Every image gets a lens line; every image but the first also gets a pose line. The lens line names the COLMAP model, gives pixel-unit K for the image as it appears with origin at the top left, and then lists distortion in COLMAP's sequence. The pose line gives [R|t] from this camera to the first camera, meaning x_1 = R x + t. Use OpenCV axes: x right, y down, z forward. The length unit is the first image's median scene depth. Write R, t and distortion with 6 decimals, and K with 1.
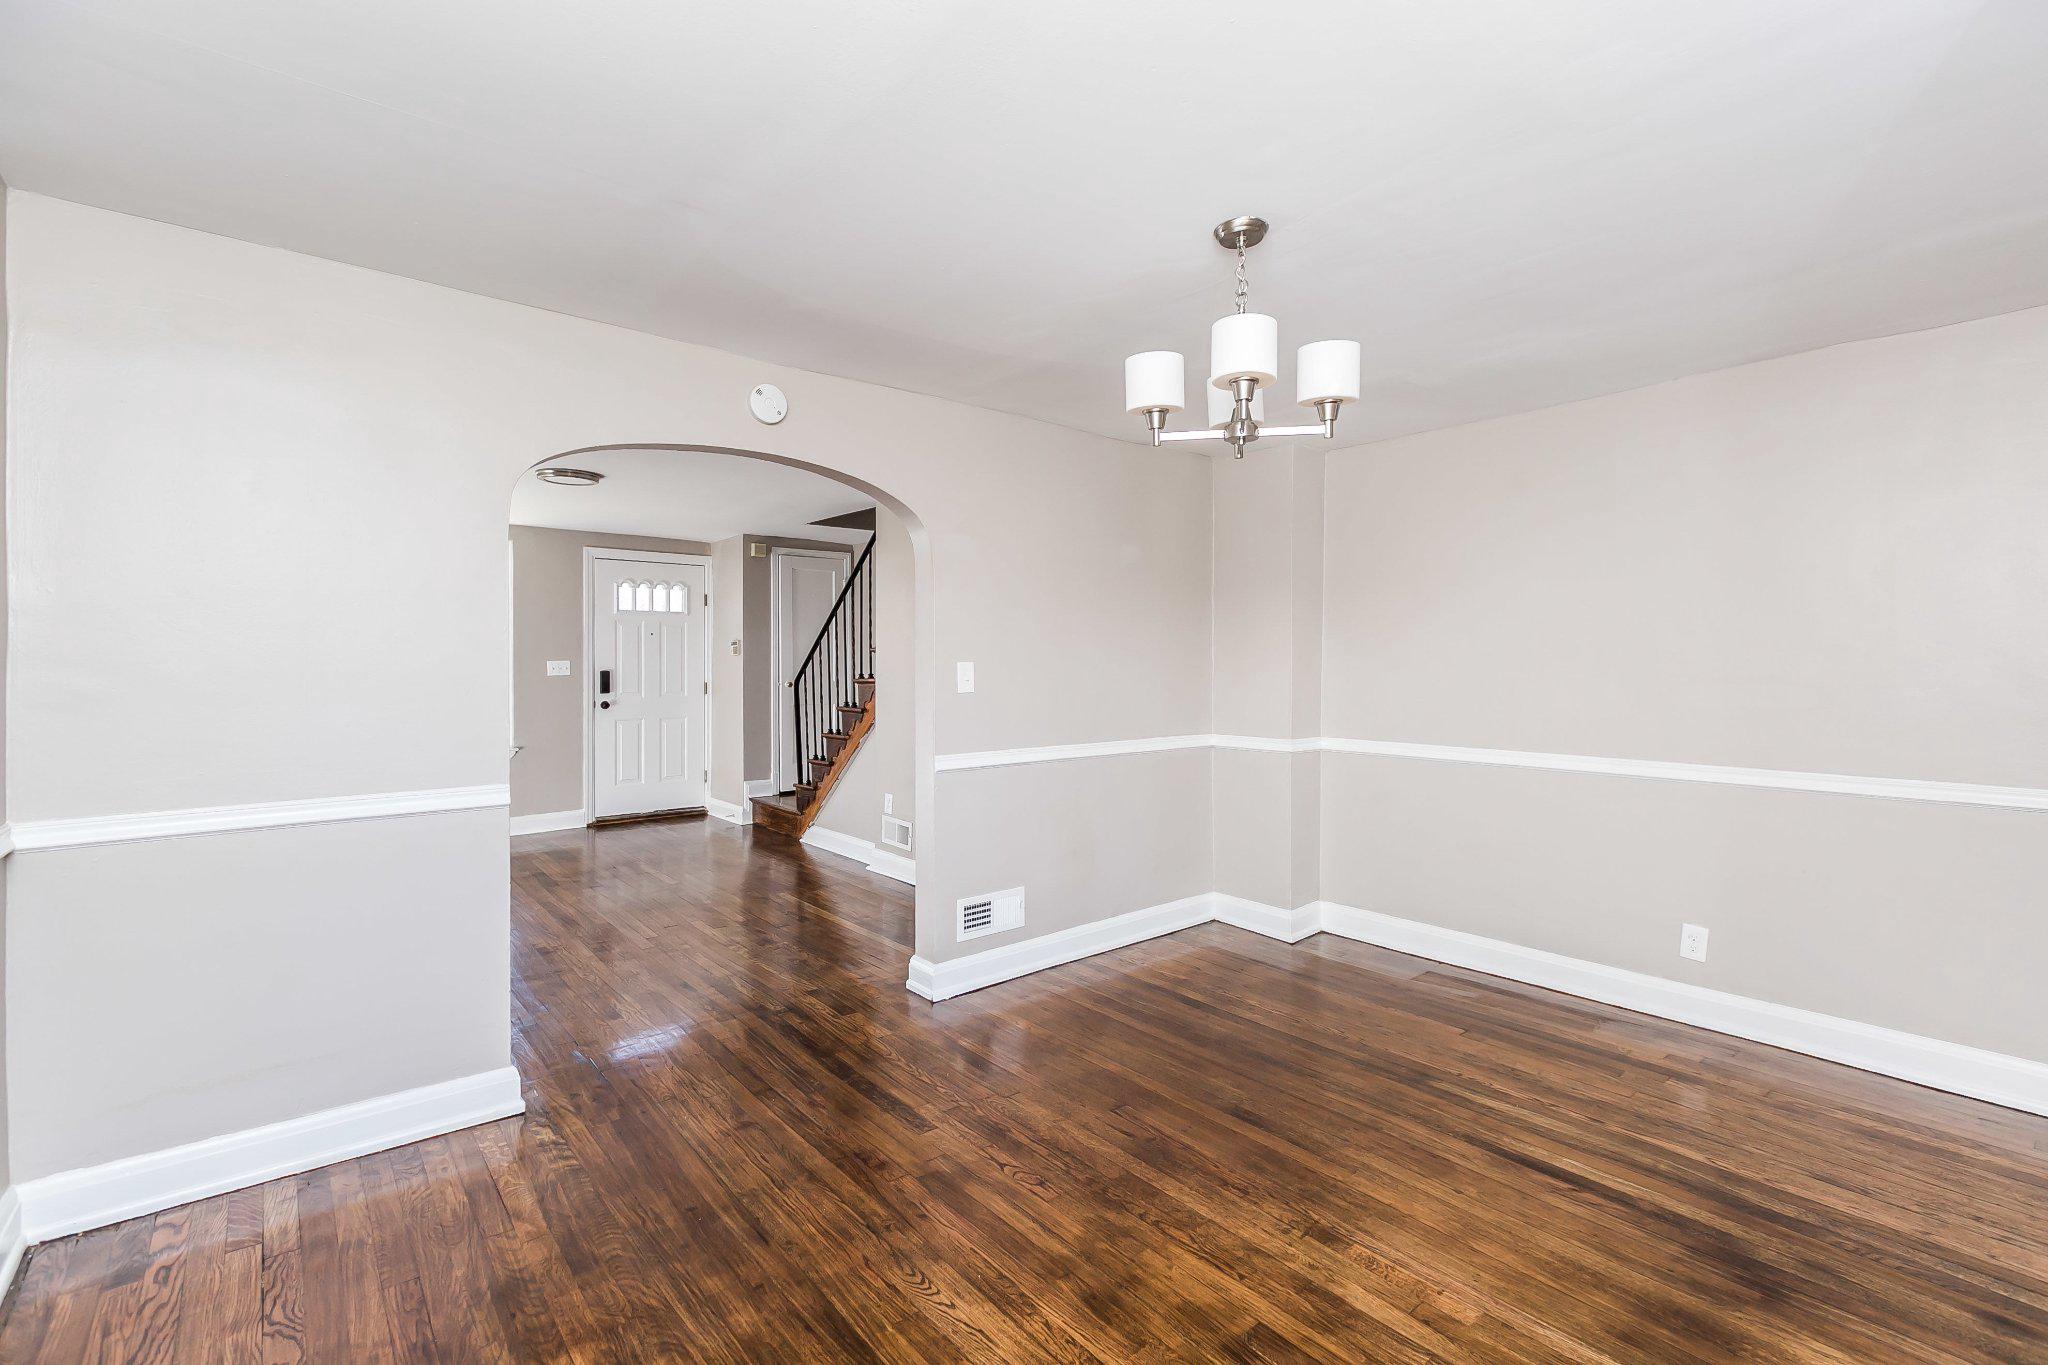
lens RADIAL K [[916.0, 0, 1028.2], [0, 916.0, 681.4], [0, 0, 1]] dist [0.002492, -0.000497]
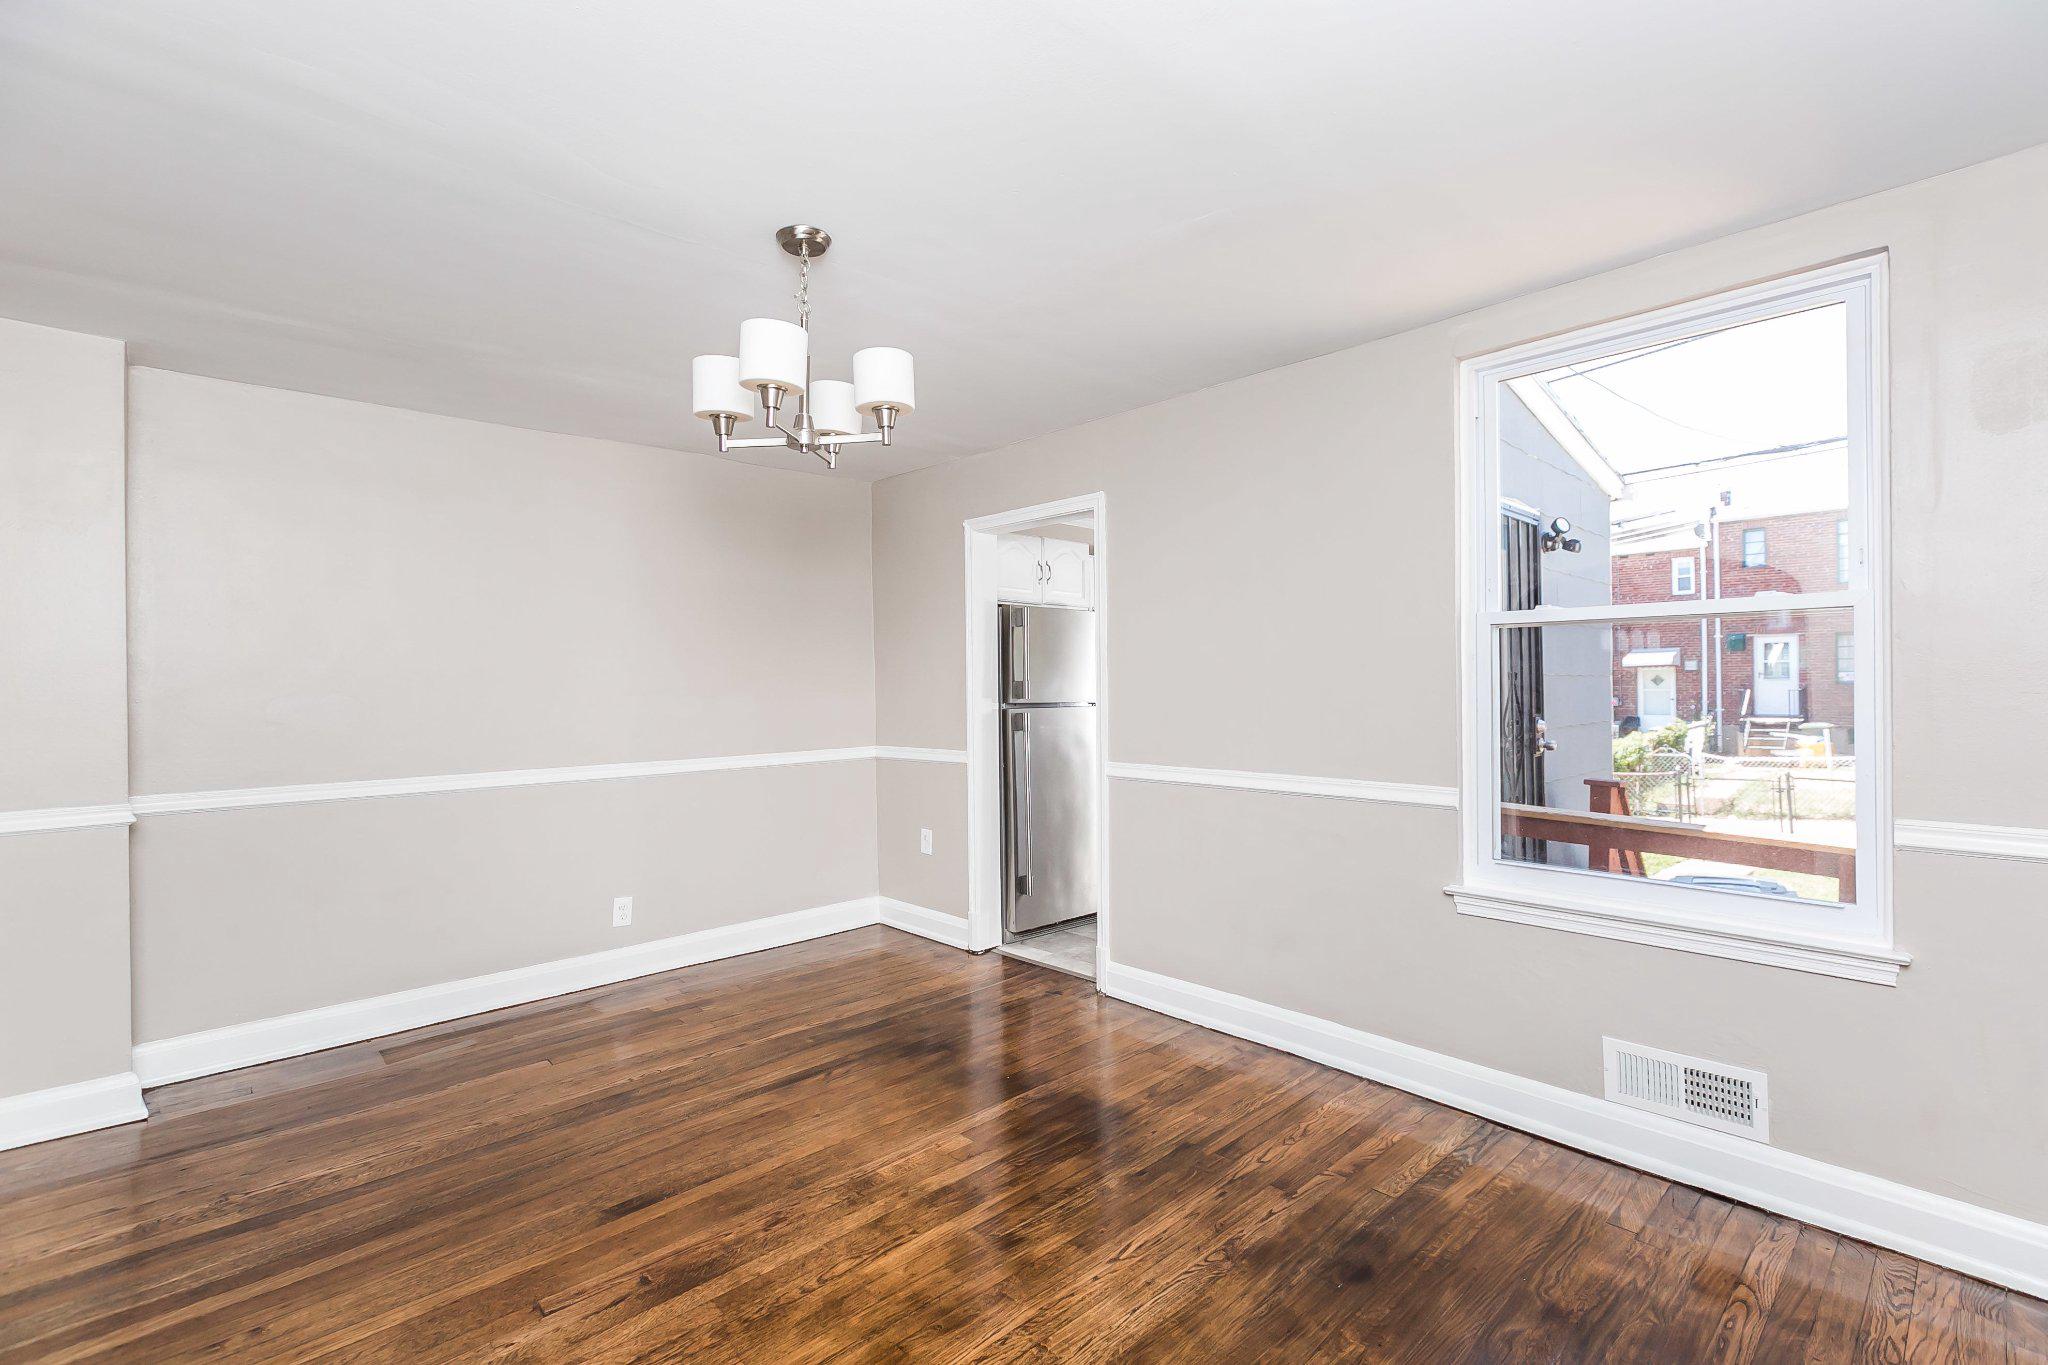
lens RADIAL K [[916.0, 0, 1028.2], [0, 916.0, 681.4], [0, 0, 1]] dist [0.002492, -0.000497]
pose [[-0.064420, 0.001801, 0.997921, -0.693922], [0.032057, 0.999486, 0.000265, 0.000078], [-0.997408, 0.032007, -0.064445, 0.735501]]
